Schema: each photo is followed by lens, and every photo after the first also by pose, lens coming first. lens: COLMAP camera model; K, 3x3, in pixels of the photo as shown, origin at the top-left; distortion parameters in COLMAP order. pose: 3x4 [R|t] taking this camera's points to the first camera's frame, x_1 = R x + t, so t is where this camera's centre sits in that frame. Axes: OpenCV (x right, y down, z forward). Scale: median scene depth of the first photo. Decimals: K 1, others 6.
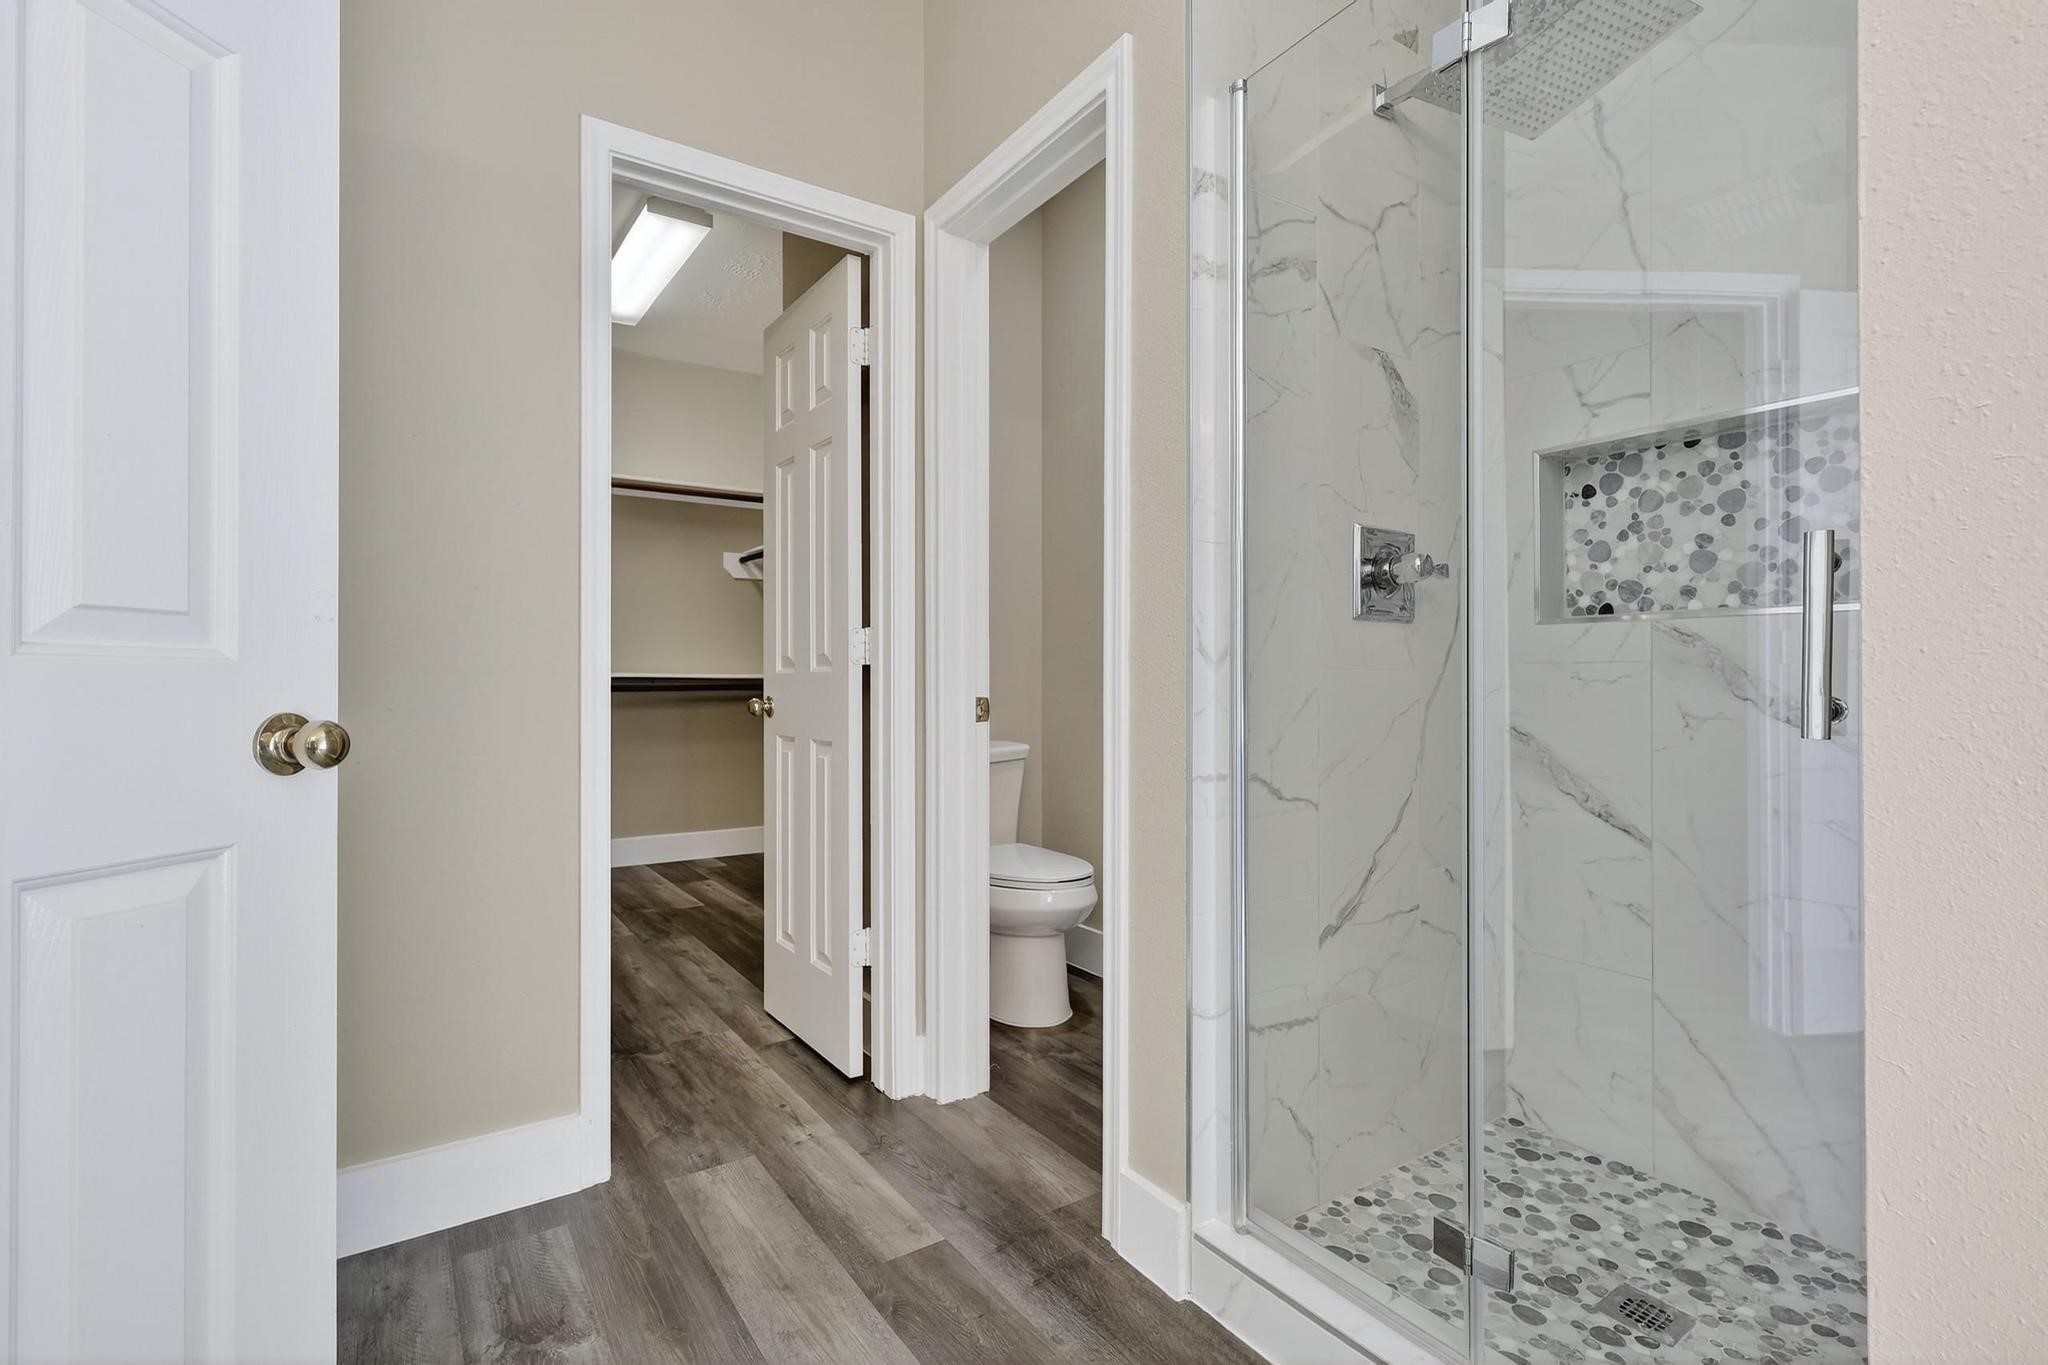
lens RADIAL K [[945.5, 0, 1027.9], [0, 945.5, 673.0], [0, 0, 1]] dist [-0.001077, -0.000848]
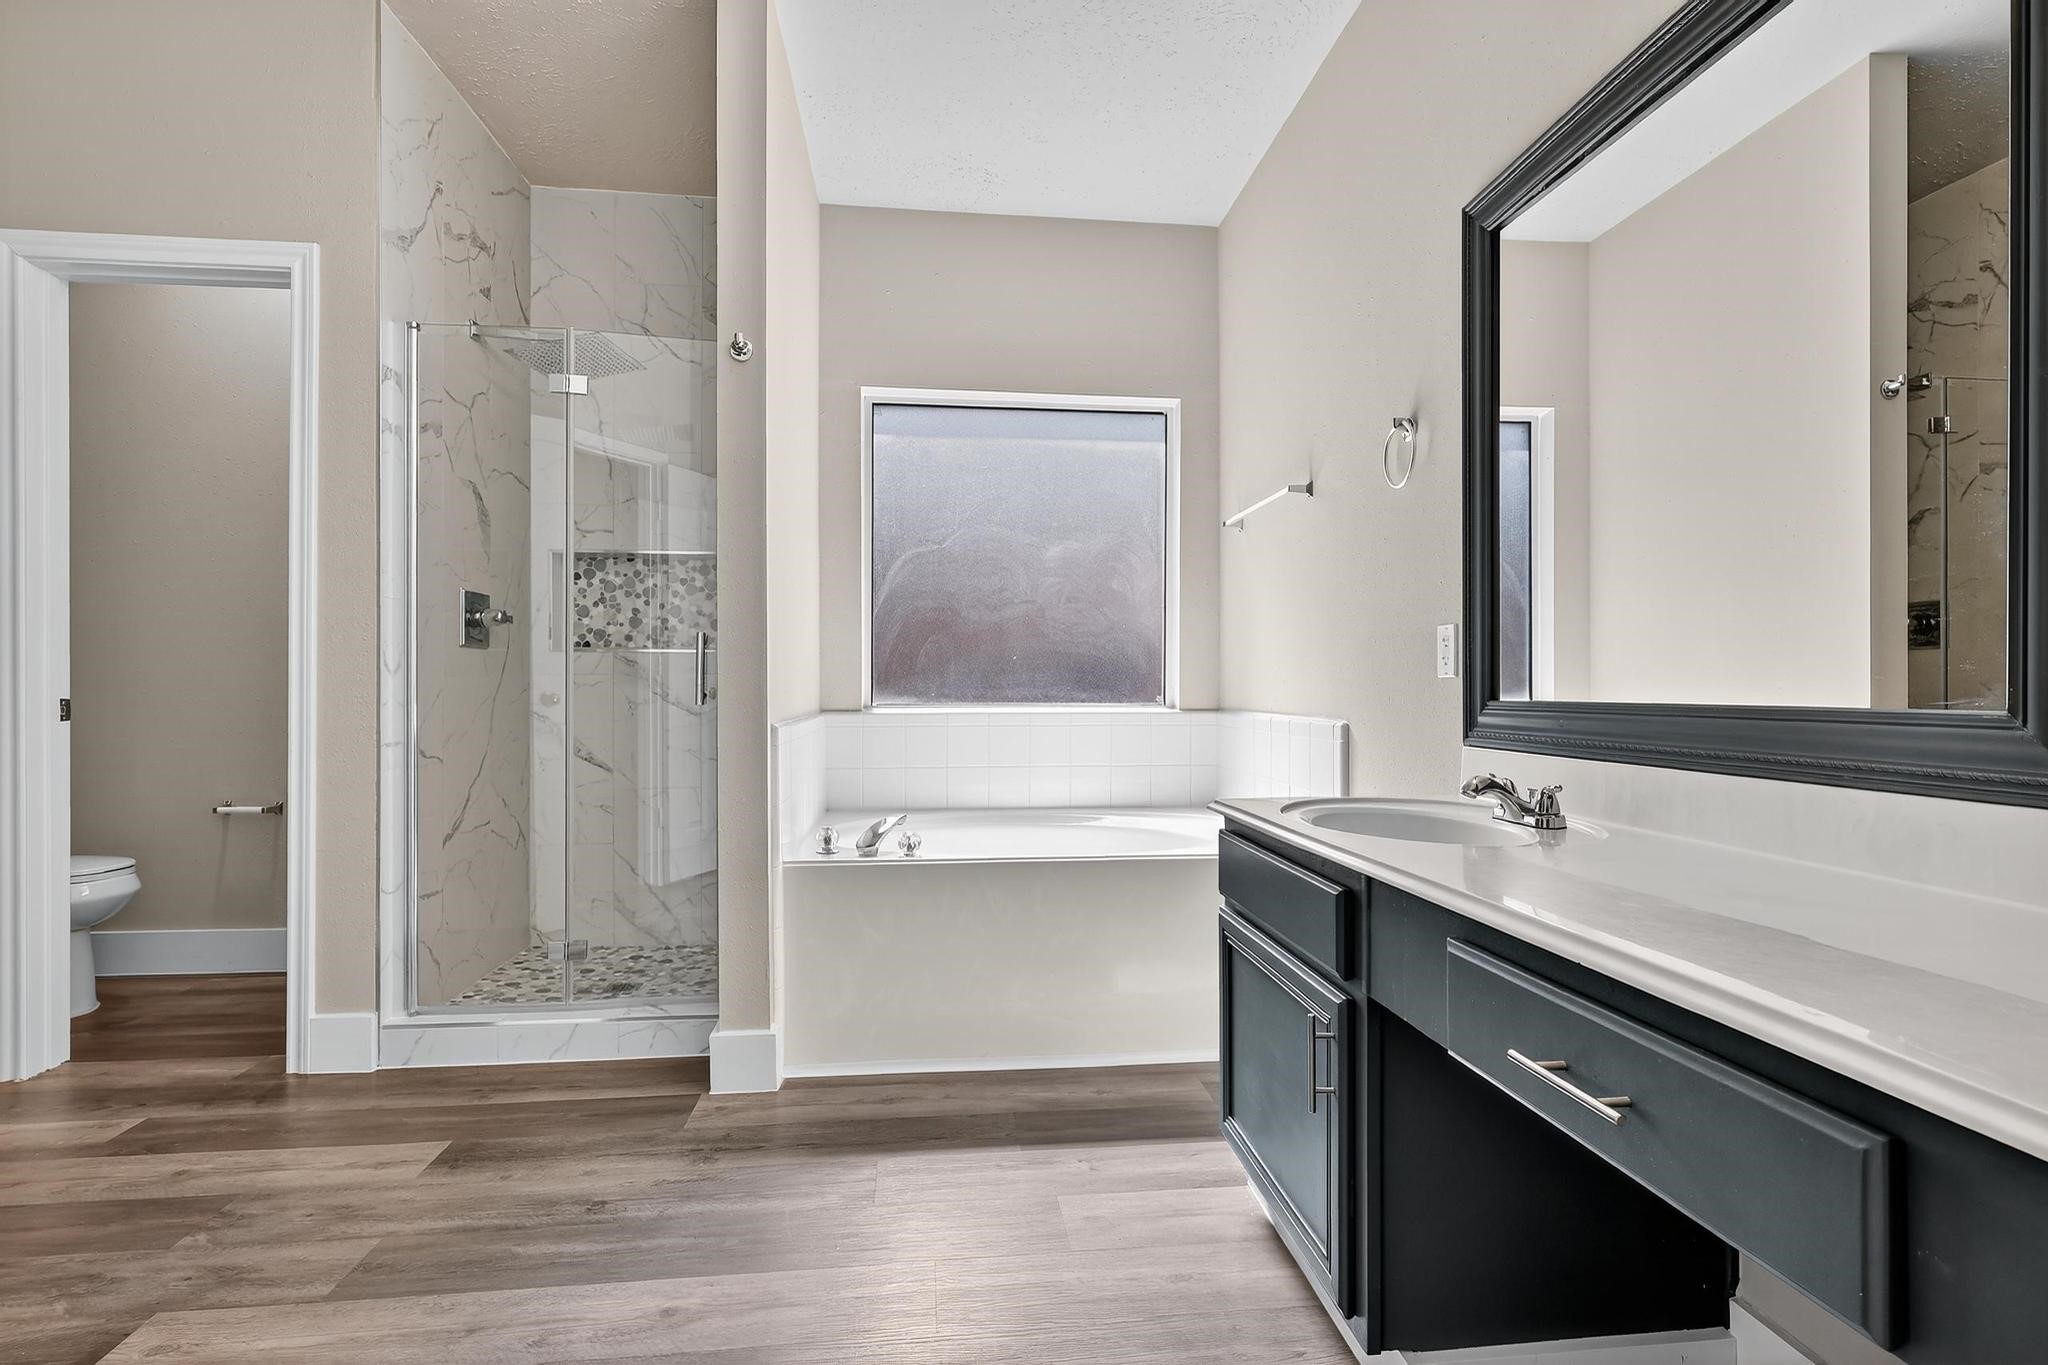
lens RADIAL K [[946.4, 0, 1023.1], [0, 946.4, 700.0], [0, 0, 1]] dist [-0.000548, 0.000213]
pose [[0.472603, -0.012257, 0.881190, -0.617956], [-0.009125, 0.999782, 0.018801, -0.004064], [-0.881228, -0.016927, 0.472388, -0.613173]]
